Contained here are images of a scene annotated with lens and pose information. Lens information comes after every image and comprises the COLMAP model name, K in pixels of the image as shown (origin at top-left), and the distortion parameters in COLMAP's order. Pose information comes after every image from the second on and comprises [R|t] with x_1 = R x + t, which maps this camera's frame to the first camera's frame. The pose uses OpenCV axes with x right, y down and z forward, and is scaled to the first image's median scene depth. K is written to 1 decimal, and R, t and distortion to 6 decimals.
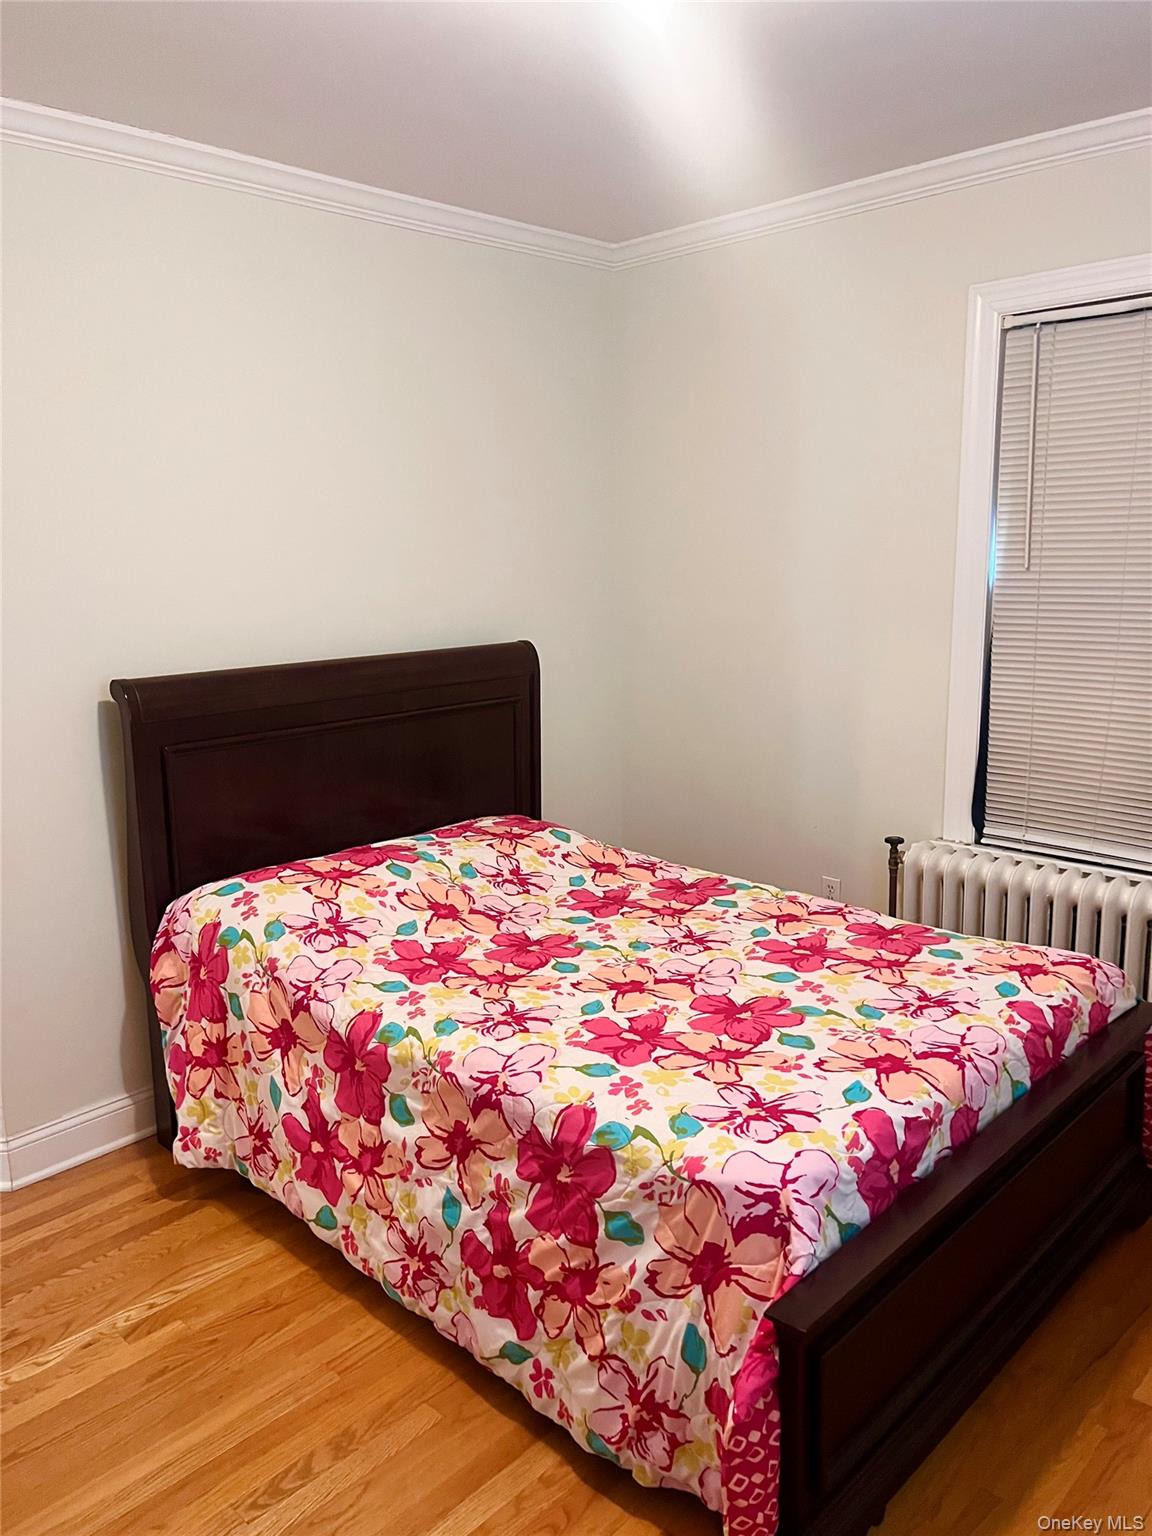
lens RADIAL K [[1163.1, 0, 575.2], [0, 1163.1, 765.7], [0, 0, 1]] dist [0.005699, 0.000349]
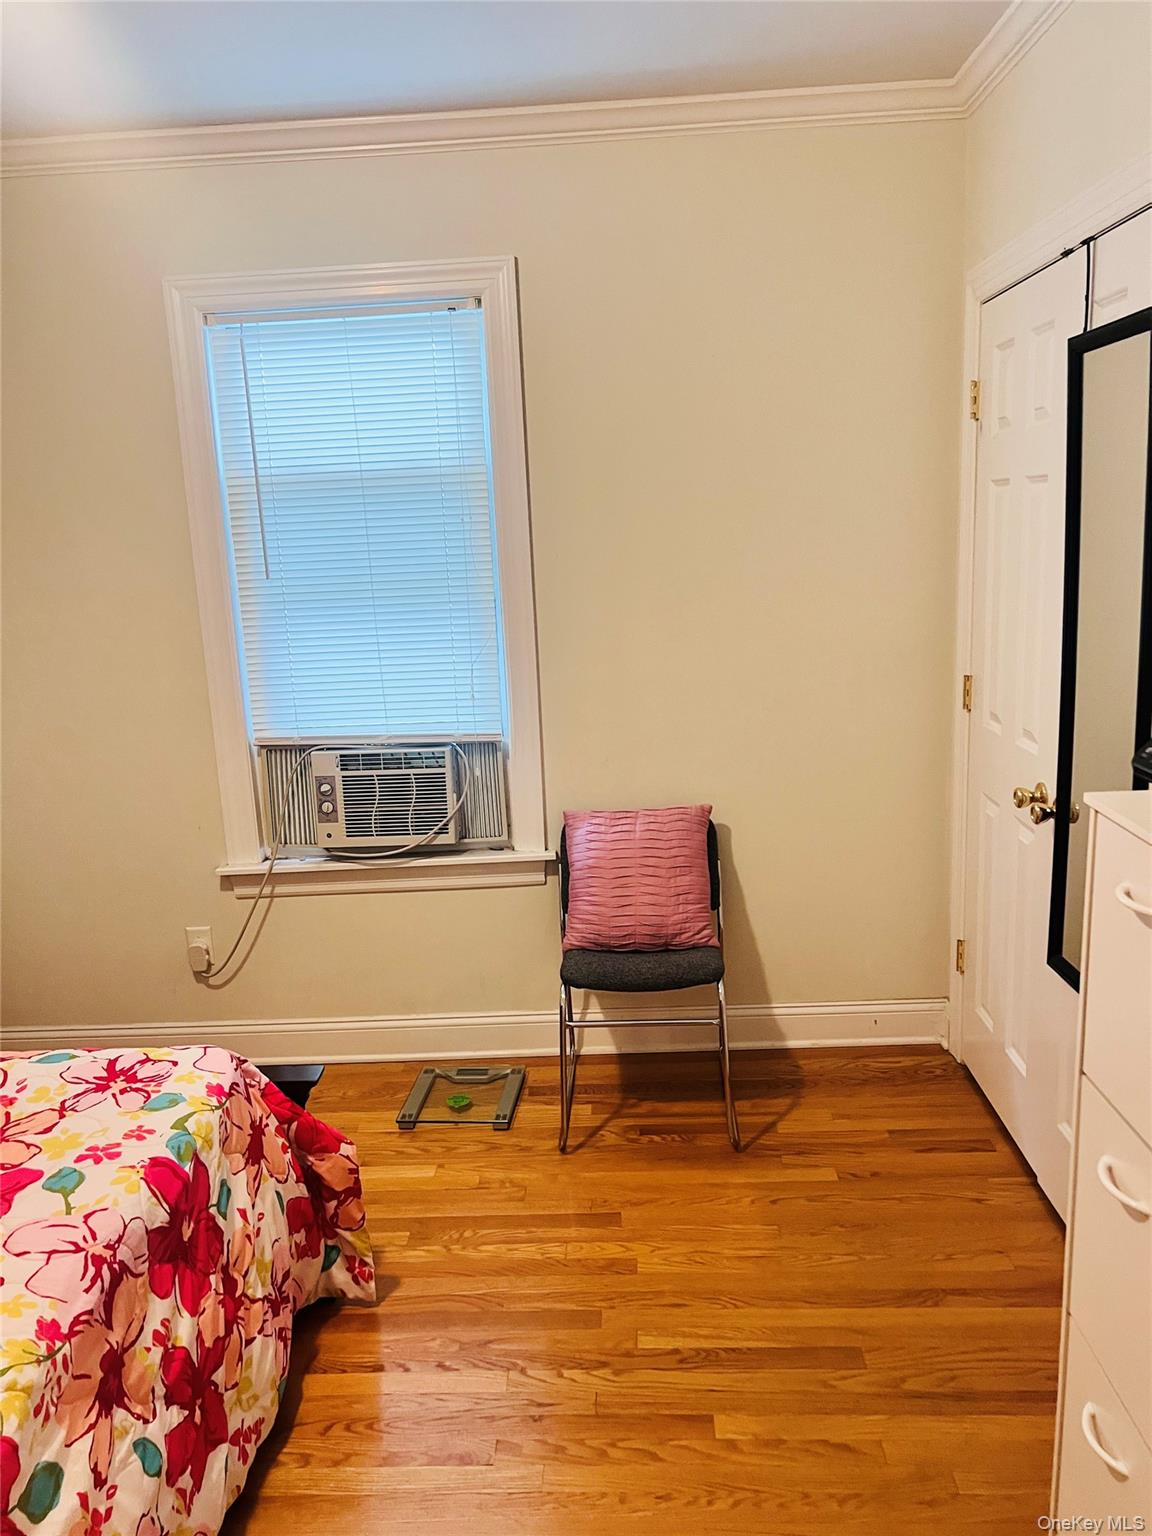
lens RADIAL K [[1163.1, 0, 574.1], [0, 1163.1, 768.1], [0, 0, 1]] dist [0.005699, 0.000349]
pose [[-0.663062, -0.109064, 0.740576, -0.818227], [0.188925, 0.932921, 0.306540, -0.204024], [-0.724331, 0.343168, -0.597980, 1.149125]]
